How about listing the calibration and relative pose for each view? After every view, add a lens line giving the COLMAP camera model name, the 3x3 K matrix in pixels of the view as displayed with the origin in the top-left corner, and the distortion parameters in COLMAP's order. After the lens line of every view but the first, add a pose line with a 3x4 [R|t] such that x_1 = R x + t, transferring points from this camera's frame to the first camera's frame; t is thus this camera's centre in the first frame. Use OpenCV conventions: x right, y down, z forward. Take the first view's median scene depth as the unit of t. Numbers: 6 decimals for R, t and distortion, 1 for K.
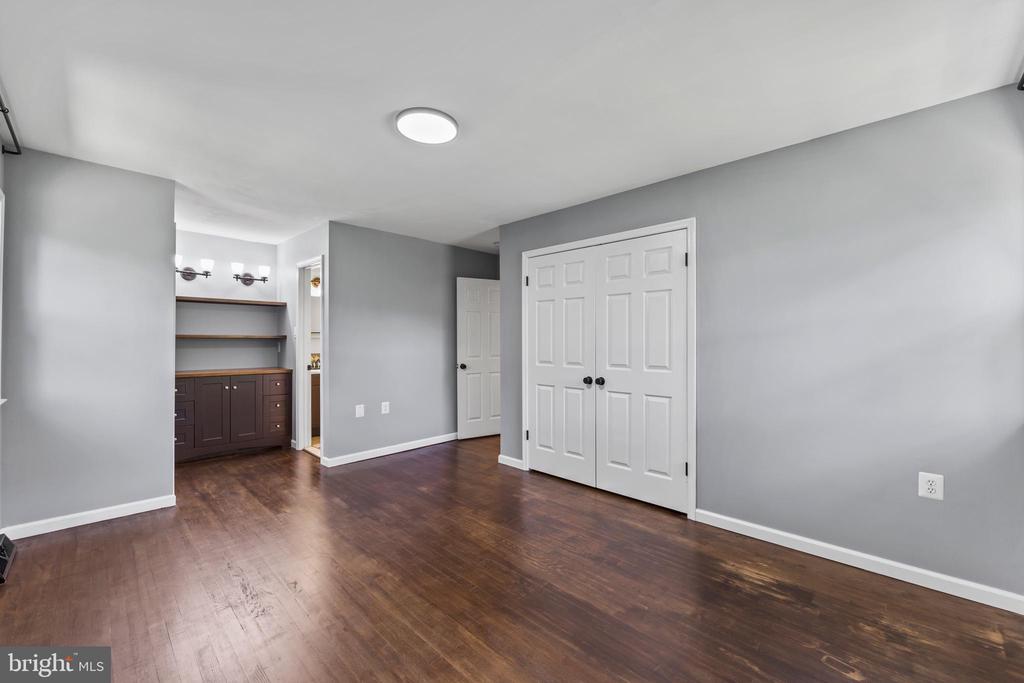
lens RADIAL K [[405.2, 0, 515.6], [0, 405.2, 338.2], [0, 0, 1]] dist [-0.006426, 0.000230]
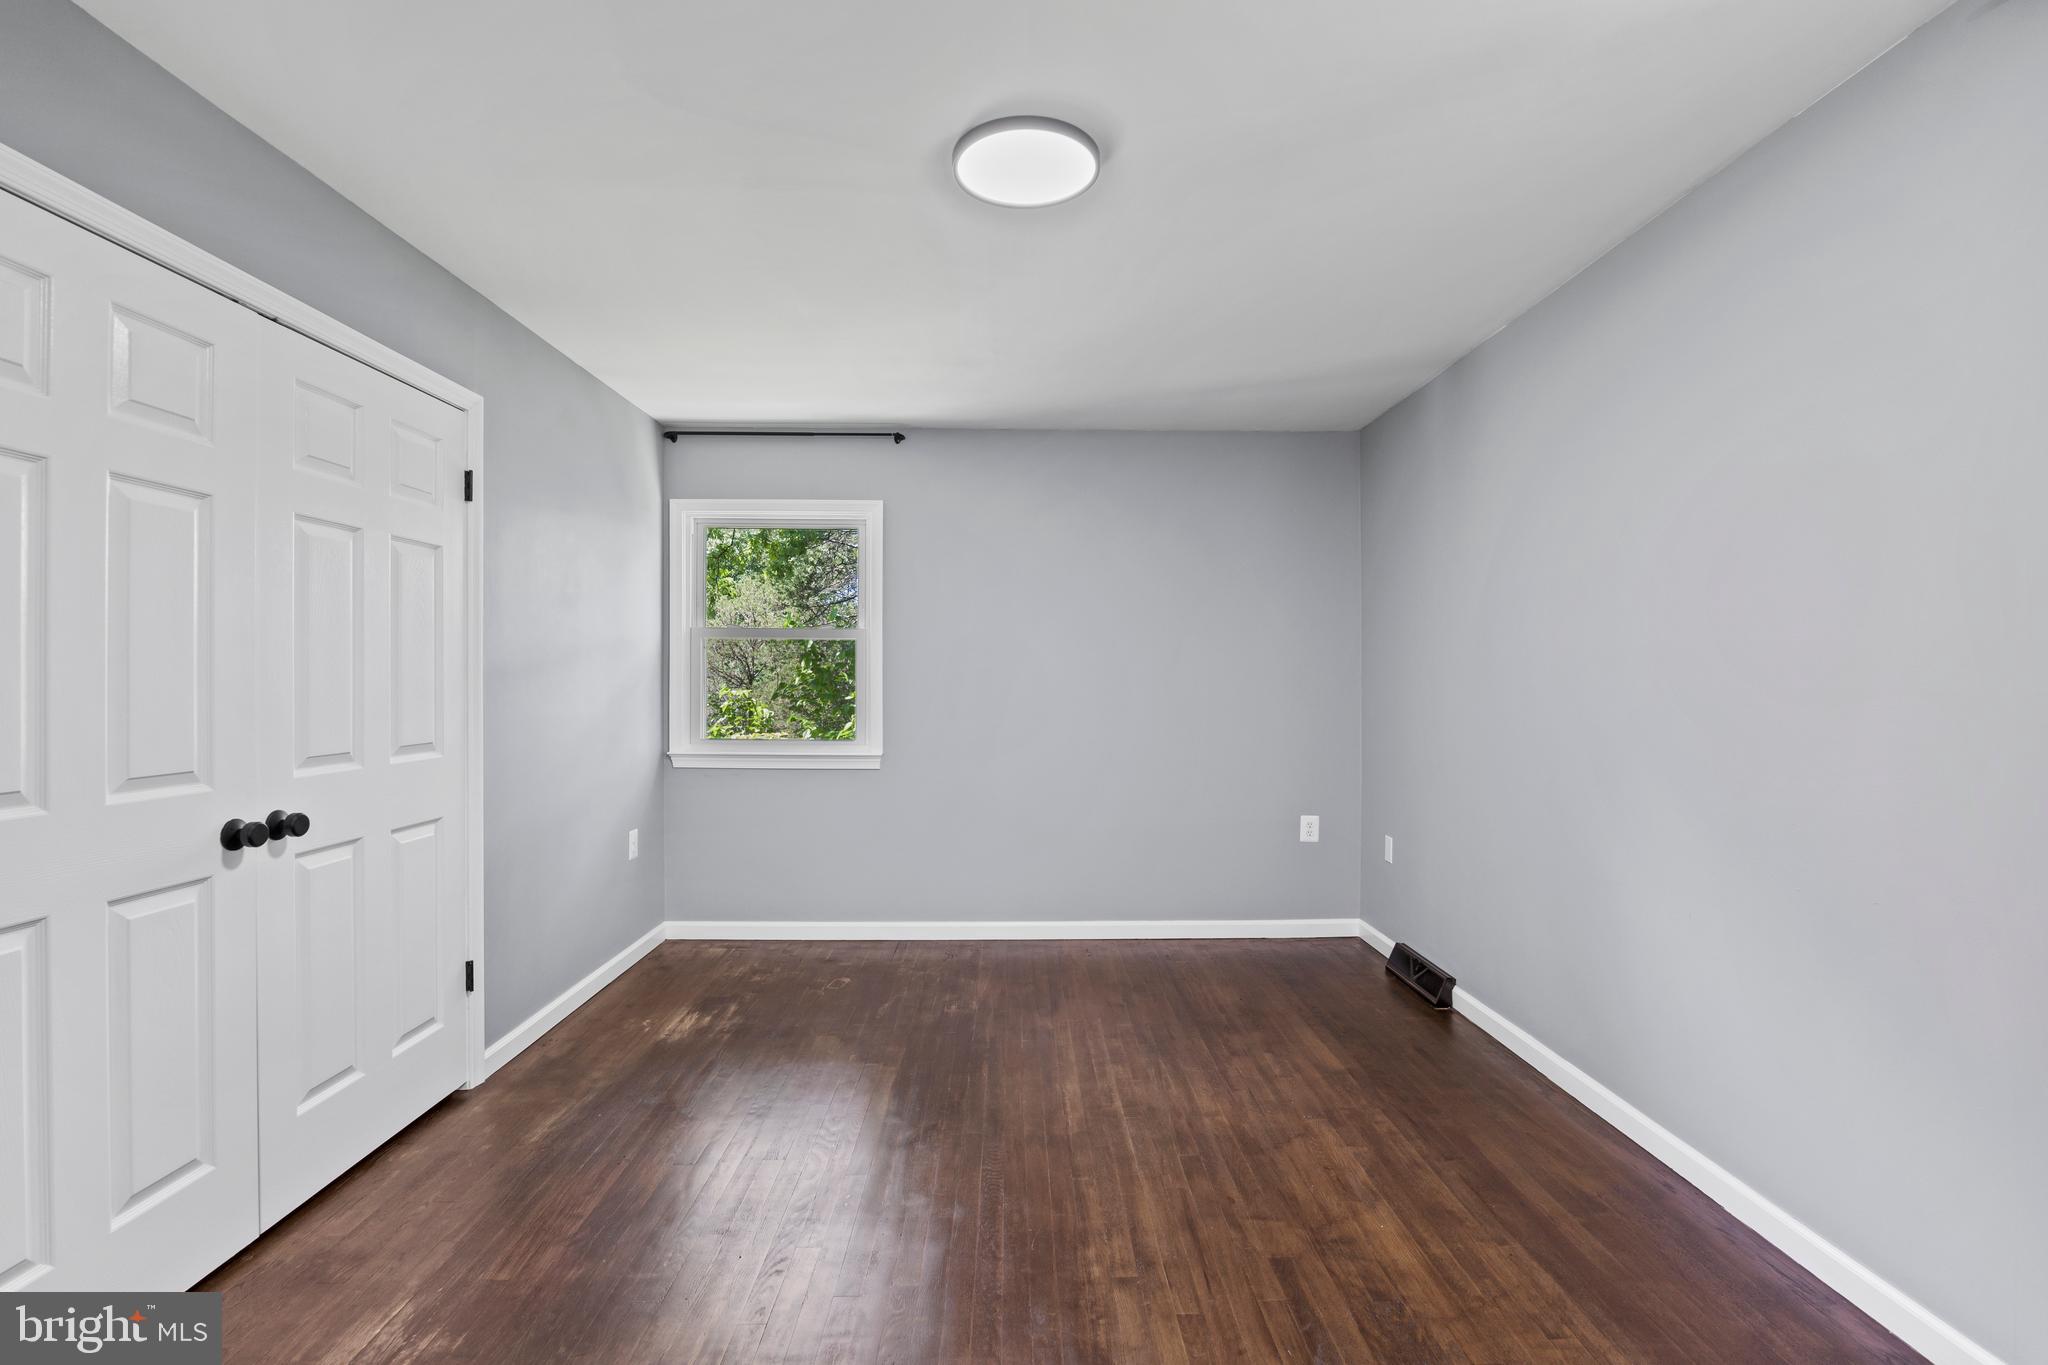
lens RADIAL K [[905.3, 0, 1020.2], [0, 905.3, 679.5], [0, 0, 1]] dist [-0.020187, 0.000674]
pose [[-0.698732, -0.002448, 0.715379, -0.842126], [-0.004488, 0.999989, -0.000961, 0.009705], [-0.715370, -0.003882, -0.698736, 1.589649]]
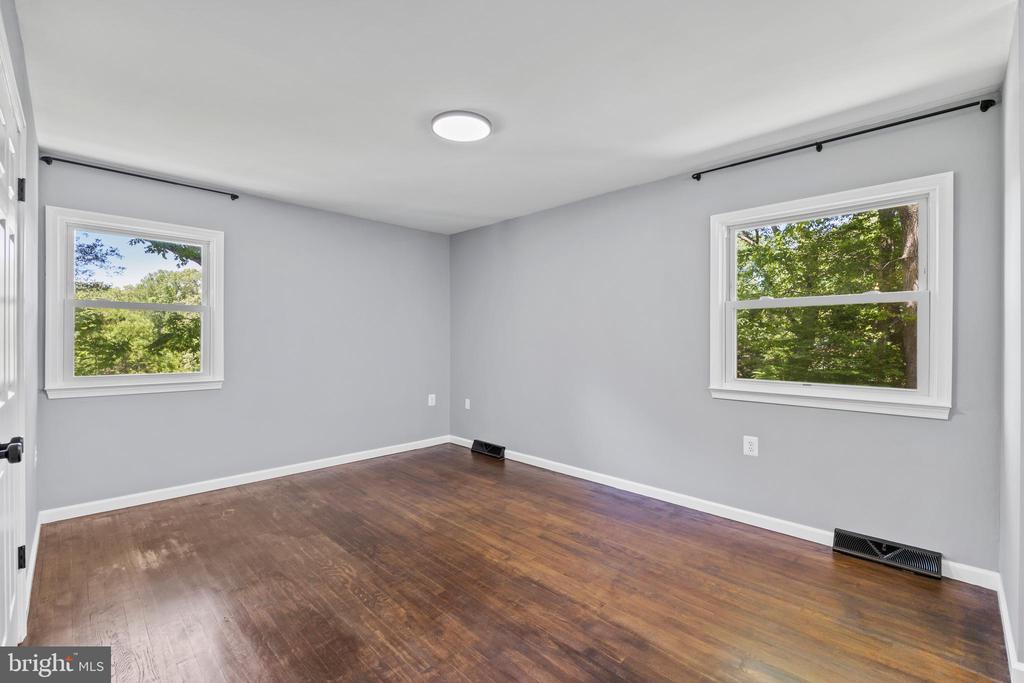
lens RADIAL K [[447.9, 0, 514.8], [0, 447.9, 339.8], [0, 0, 1]] dist [-0.012418, 0.001339]
pose [[-0.999805, -0.004593, 0.019207, -0.361594], [-0.004578, 0.999989, 0.000835, 0.015537], [-0.019210, 0.000747, -0.999815, 2.049791]]
